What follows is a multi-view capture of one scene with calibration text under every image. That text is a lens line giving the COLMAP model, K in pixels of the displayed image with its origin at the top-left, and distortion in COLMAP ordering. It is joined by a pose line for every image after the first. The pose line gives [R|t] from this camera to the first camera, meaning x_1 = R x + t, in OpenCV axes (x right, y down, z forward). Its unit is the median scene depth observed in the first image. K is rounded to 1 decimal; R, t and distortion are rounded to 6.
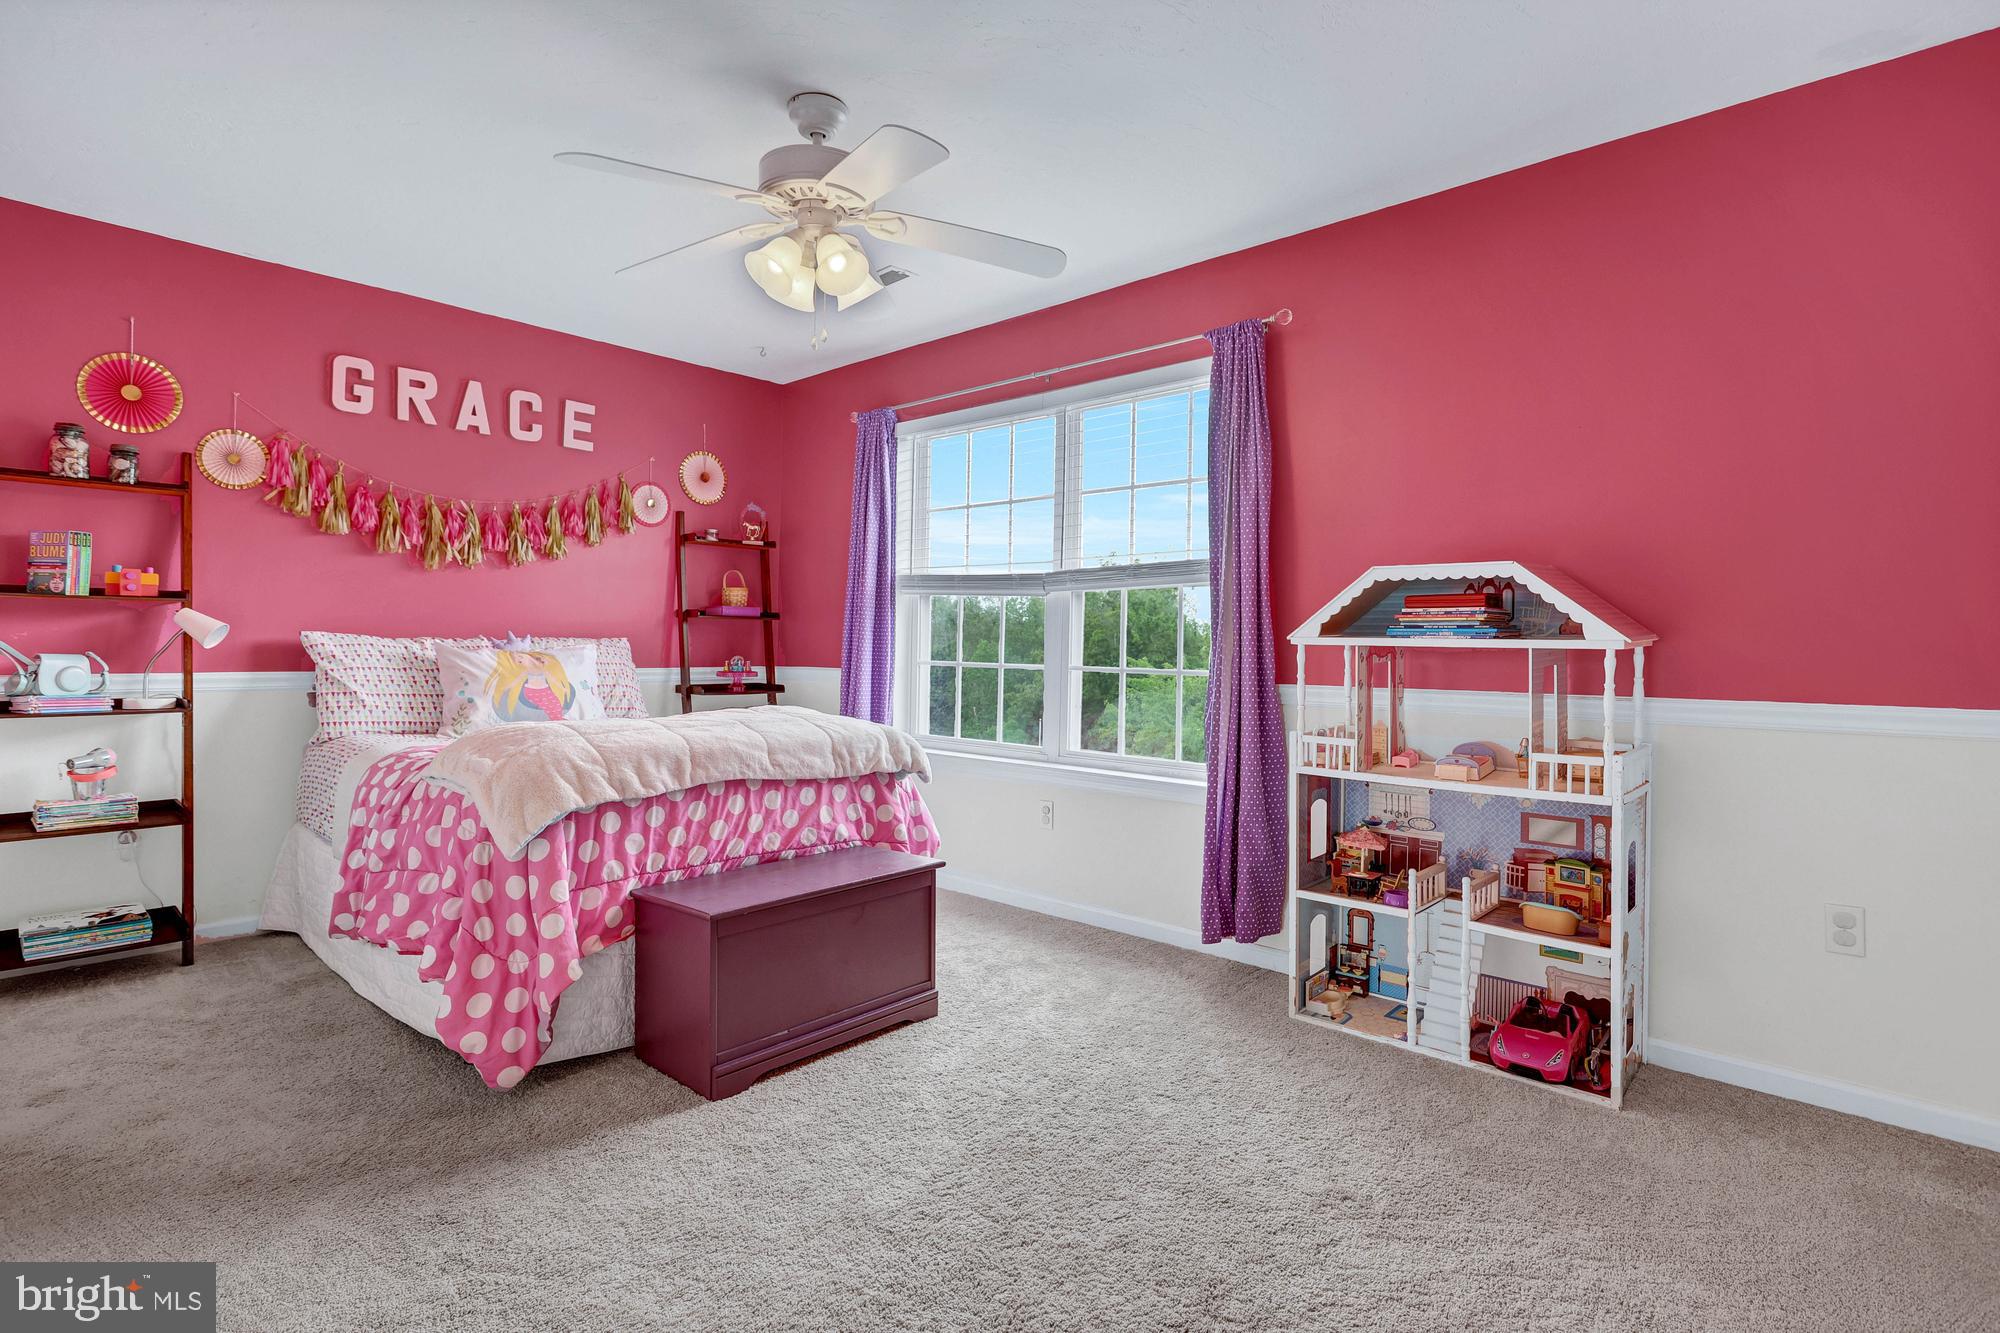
lens RADIAL K [[972.7, 0, 1011.5], [0, 972.7, 671.2], [0, 0, 1]] dist [0.002837, 0.000640]
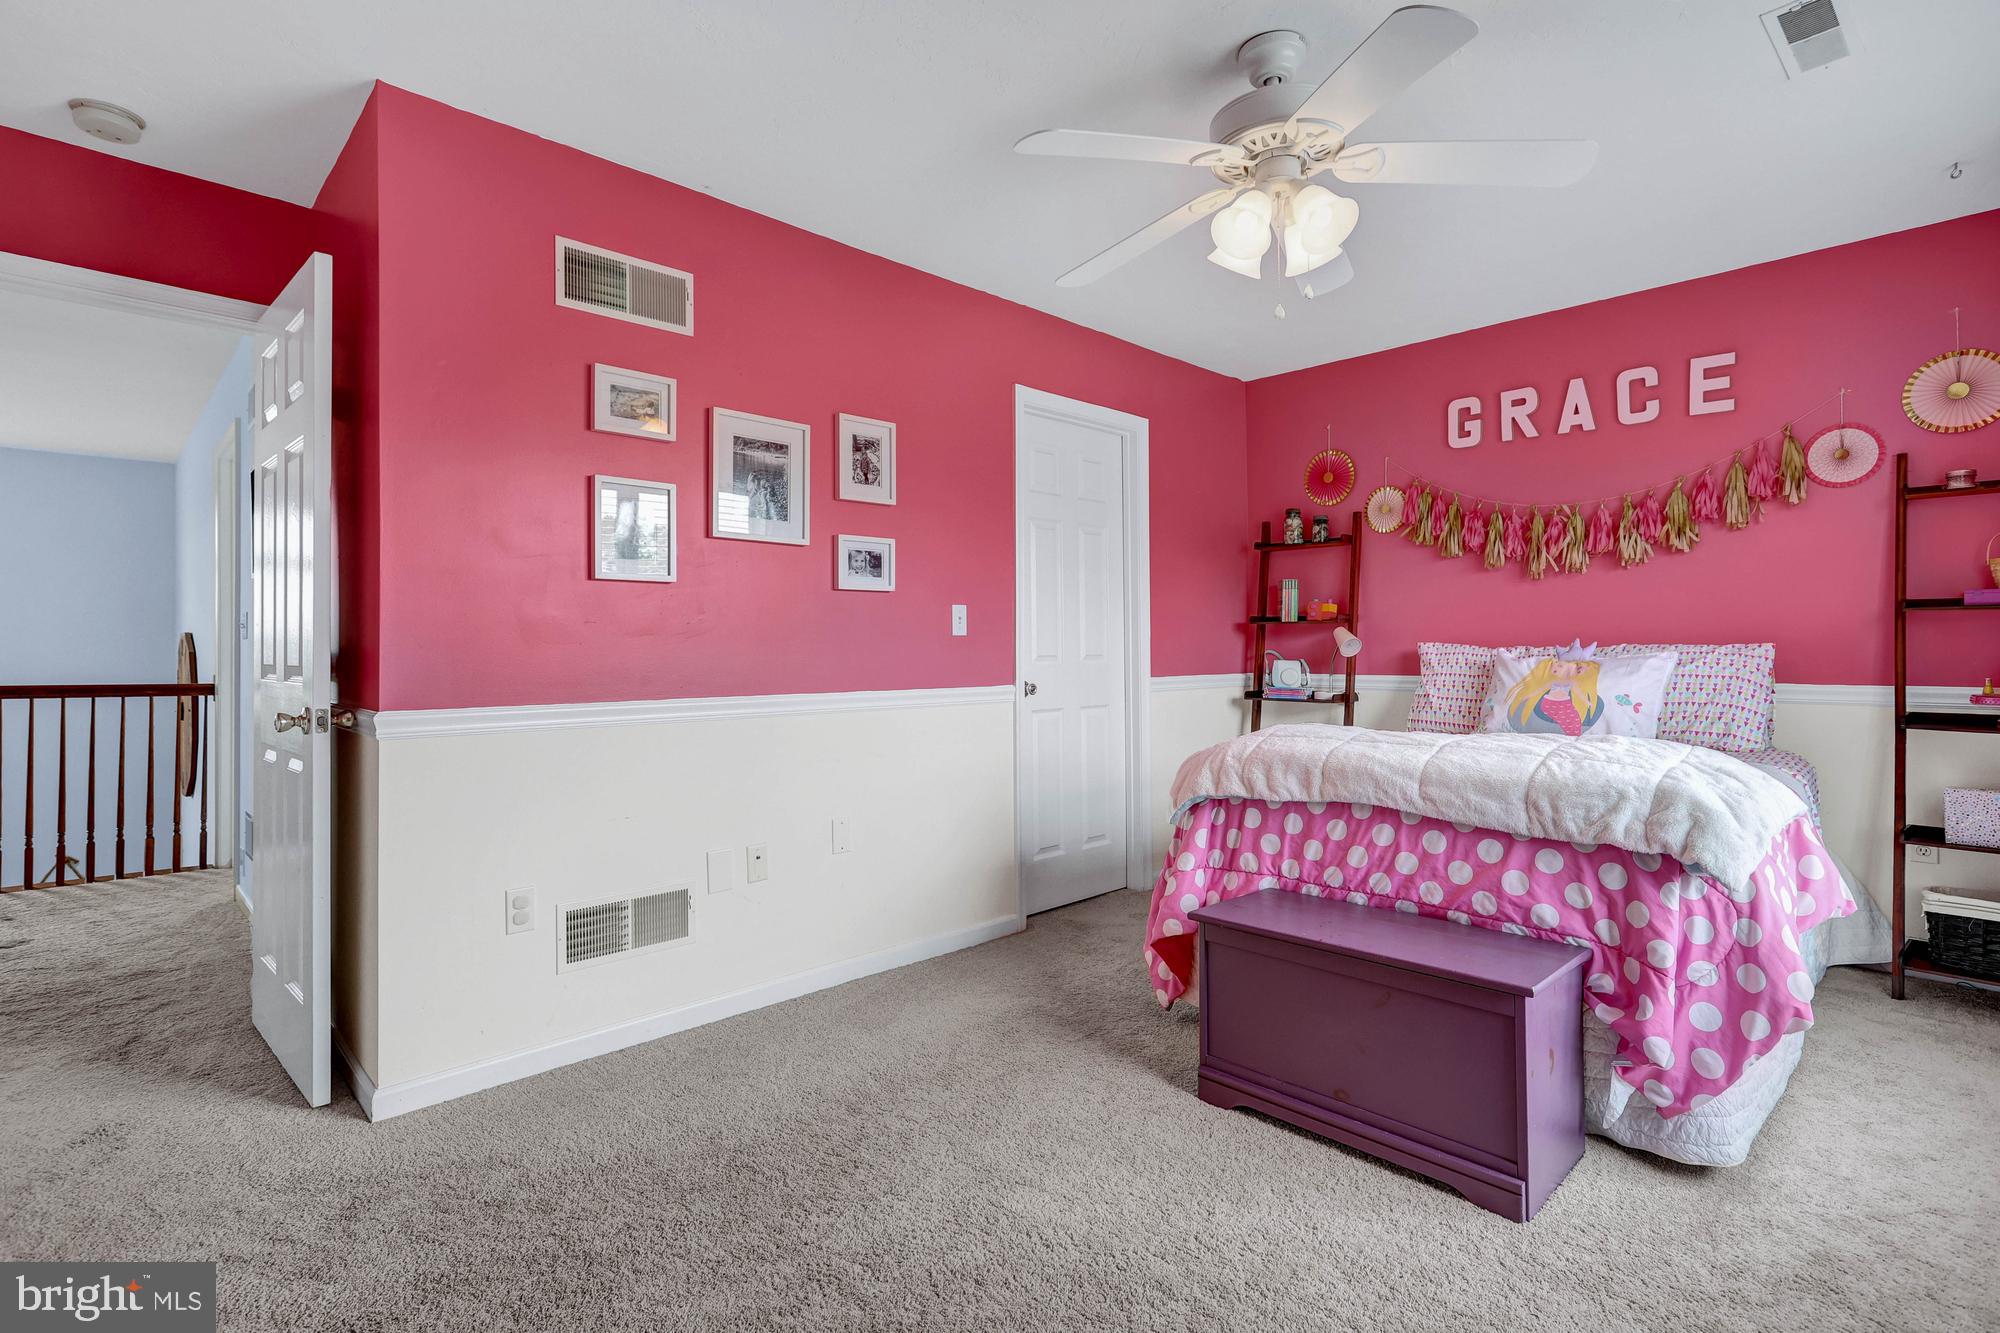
lens RADIAL K [[972.7, 0, 1012.5], [0, 972.7, 645.9], [0, 0, 1]] dist [0.002837, 0.000640]
pose [[-0.061484, -0.009915, -0.998059, 0.545212], [-0.023833, 0.999680, -0.008463, -0.015989], [0.997823, 0.023266, -0.061701, 0.633718]]
